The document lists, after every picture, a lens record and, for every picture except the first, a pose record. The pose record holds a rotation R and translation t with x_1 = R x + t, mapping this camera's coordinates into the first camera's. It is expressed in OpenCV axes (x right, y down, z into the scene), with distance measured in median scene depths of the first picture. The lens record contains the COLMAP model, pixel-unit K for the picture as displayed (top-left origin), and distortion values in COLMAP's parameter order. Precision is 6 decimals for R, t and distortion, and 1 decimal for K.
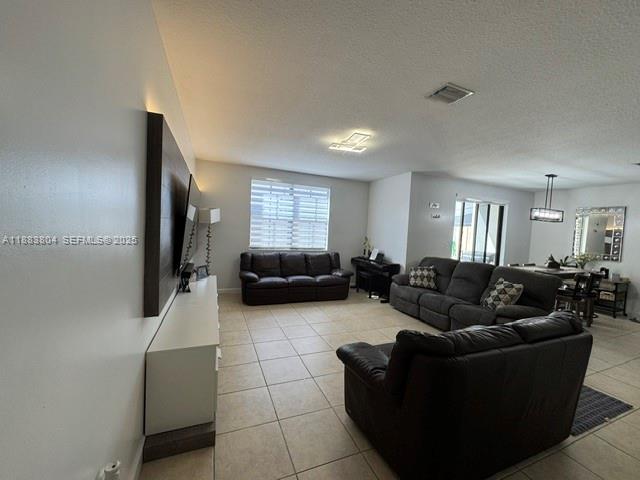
lens RADIAL K [[262.1, 0, 322.6], [0, 262.1, 244.2], [0, 0, 1]] dist [-0.013099, 0.000047]
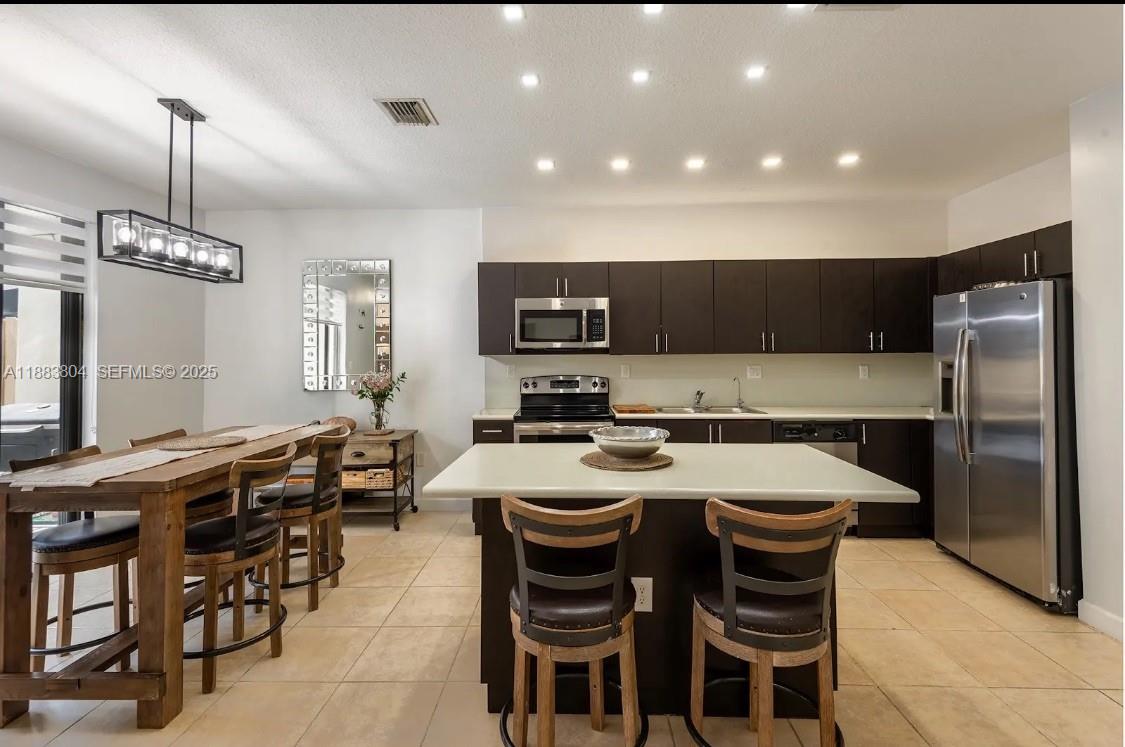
lens RADIAL K [[510.1, 0, 565.7], [0, 510.1, 344.6], [0, 0, 1]] dist [0.000229, -0.000259]
pose [[0.407437, -0.045361, 0.912106, 0.509058], [0.090823, 0.995827, 0.008954, 0.019782], [-0.908706, 0.079192, 0.409856, 0.397466]]
